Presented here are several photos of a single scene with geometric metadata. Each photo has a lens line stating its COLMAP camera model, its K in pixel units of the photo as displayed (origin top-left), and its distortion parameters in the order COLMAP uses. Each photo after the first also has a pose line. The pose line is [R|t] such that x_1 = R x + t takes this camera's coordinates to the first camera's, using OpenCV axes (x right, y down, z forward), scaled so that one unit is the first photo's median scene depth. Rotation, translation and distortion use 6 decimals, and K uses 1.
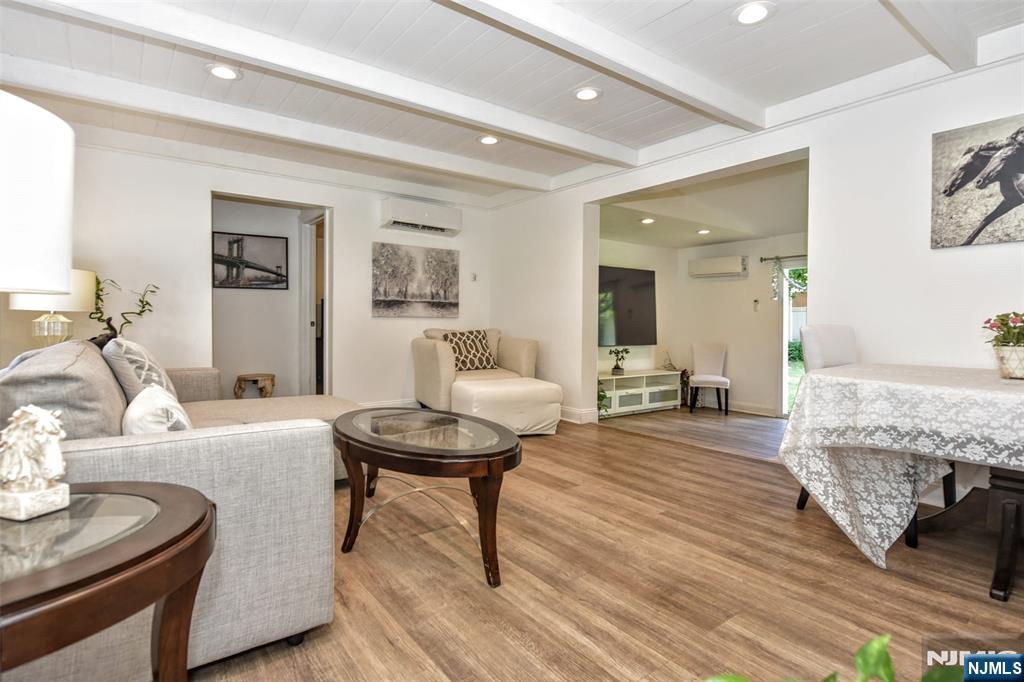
lens RADIAL K [[529.3, 0, 515.7], [0, 529.3, 325.8], [0, 0, 1]] dist [-0.001649, 0.000182]
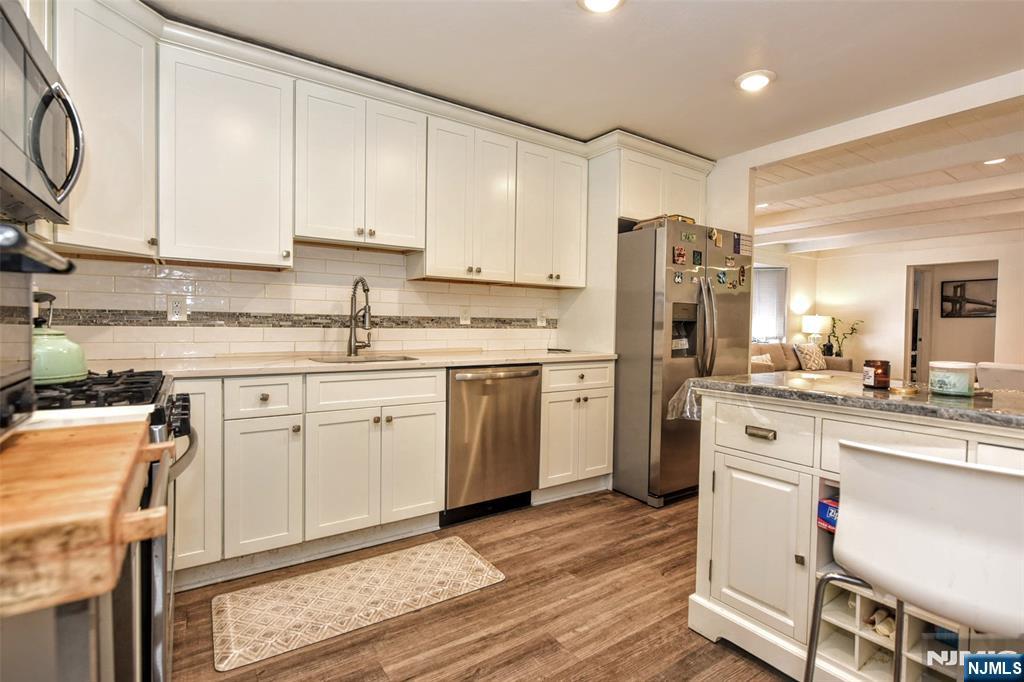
lens RADIAL K [[495.1, 0, 516.8], [0, 495.1, 337.5], [0, 0, 1]] dist [-0.011352, -0.000782]
pose [[-0.074854, 0.025670, -0.996864, 1.052704], [-0.020674, 0.999414, 0.027289, -0.025176], [0.996980, 0.022652, -0.074280, -0.179258]]
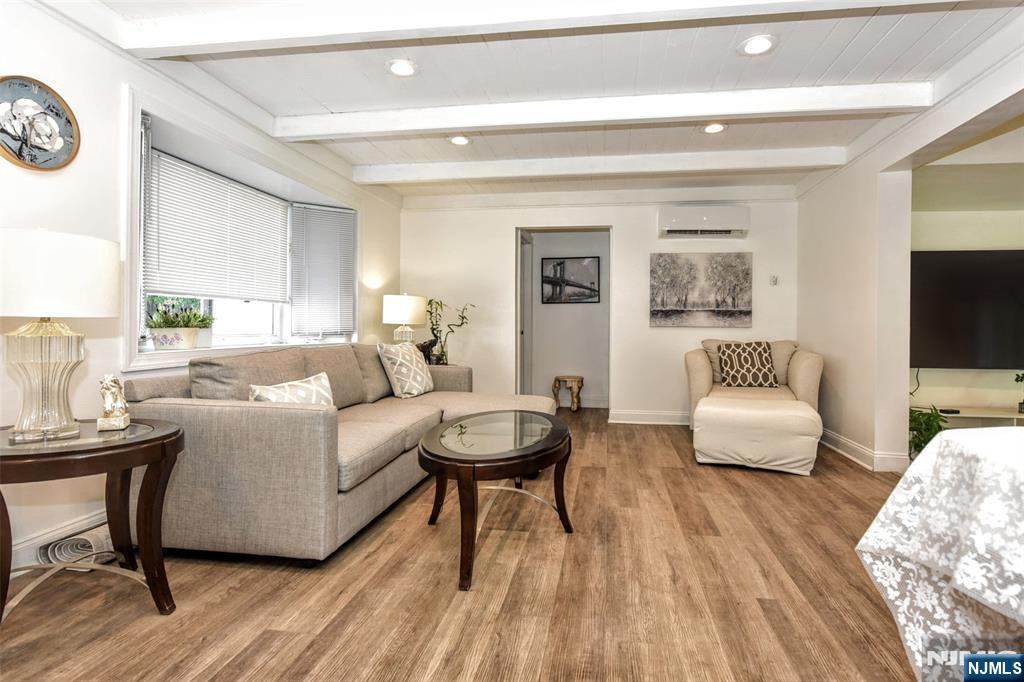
lens RADIAL K [[518.1, 0, 531.5], [0, 518.1, 328.4], [0, 0, 1]] dist [-0.001901, -0.000423]
pose [[0.697867, -0.000633, -0.716227, 0.290434], [-0.008202, 0.999927, -0.008876, -0.003189], [0.716180, 0.012069, 0.697811, 0.143999]]
